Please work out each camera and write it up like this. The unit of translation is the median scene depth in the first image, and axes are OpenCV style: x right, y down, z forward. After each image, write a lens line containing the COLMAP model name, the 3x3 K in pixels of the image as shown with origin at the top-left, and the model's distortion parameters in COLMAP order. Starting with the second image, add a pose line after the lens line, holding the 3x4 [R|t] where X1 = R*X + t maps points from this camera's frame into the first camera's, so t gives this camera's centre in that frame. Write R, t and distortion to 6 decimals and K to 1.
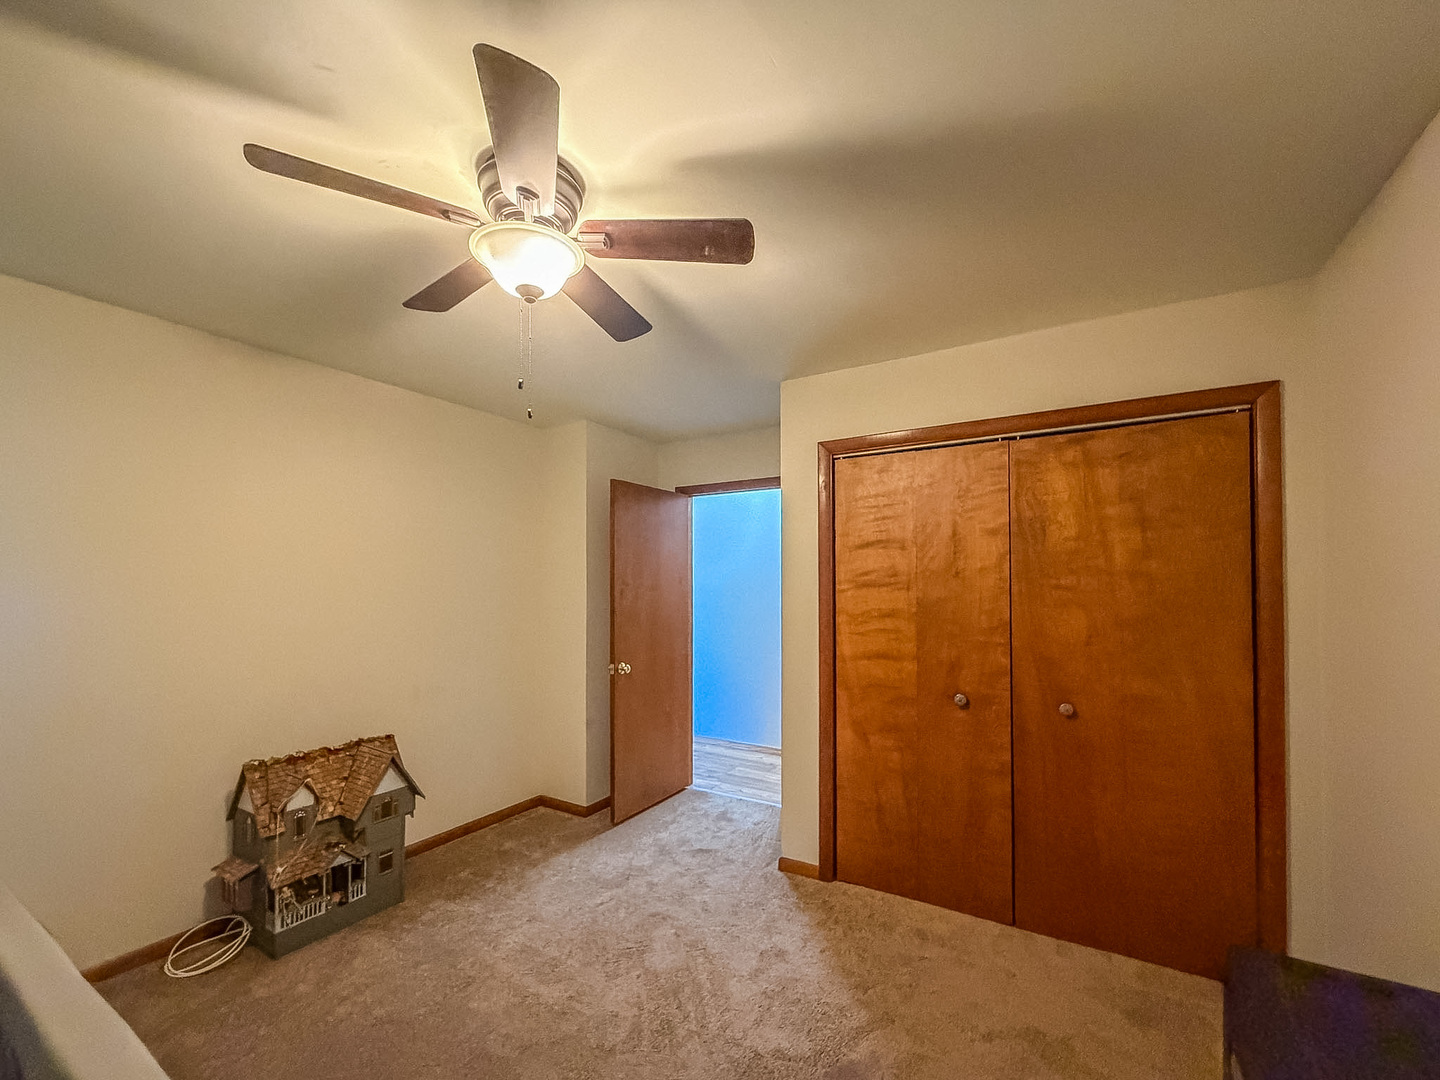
lens RADIAL K [[582.6, 0, 721.6], [0, 582.6, 573.1], [0, 0, 1]] dist [-0.000446, -0.000233]
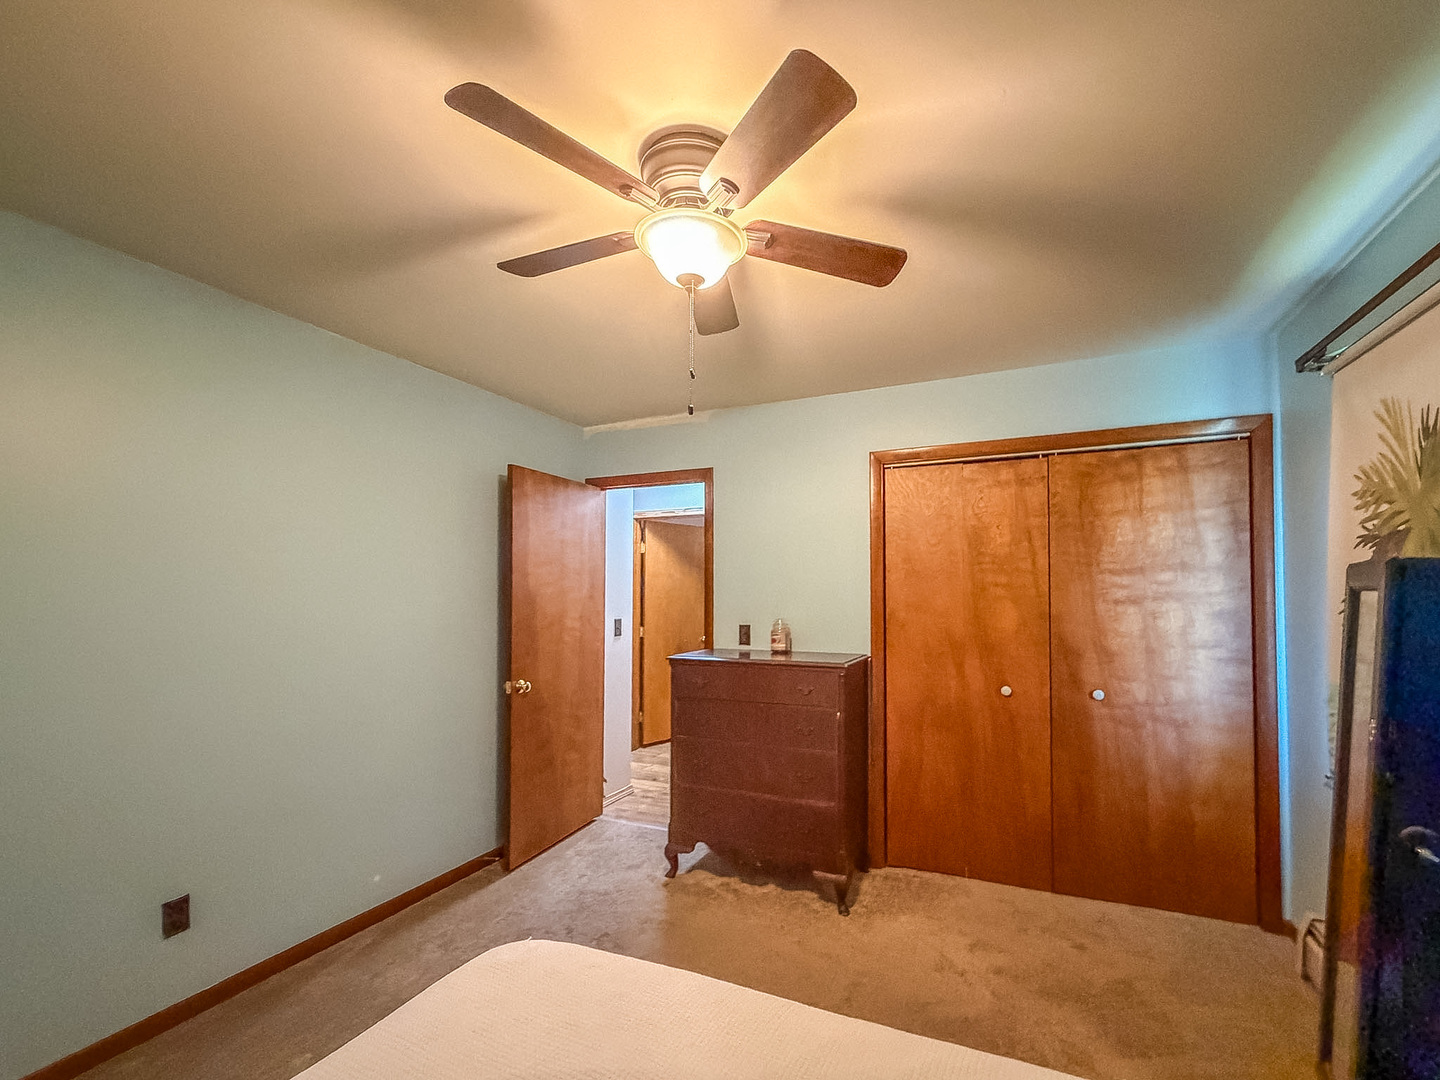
lens RADIAL K [[581.7, 0, 732.5], [0, 581.7, 556.7], [0, 0, 1]] dist [0.000587, 0.000079]
pose [[0.952647, -0.009484, 0.303930, -0.408784], [0.028211, 0.997959, -0.057283, 0.023524], [-0.302766, 0.063144, 0.950971, 0.060632]]
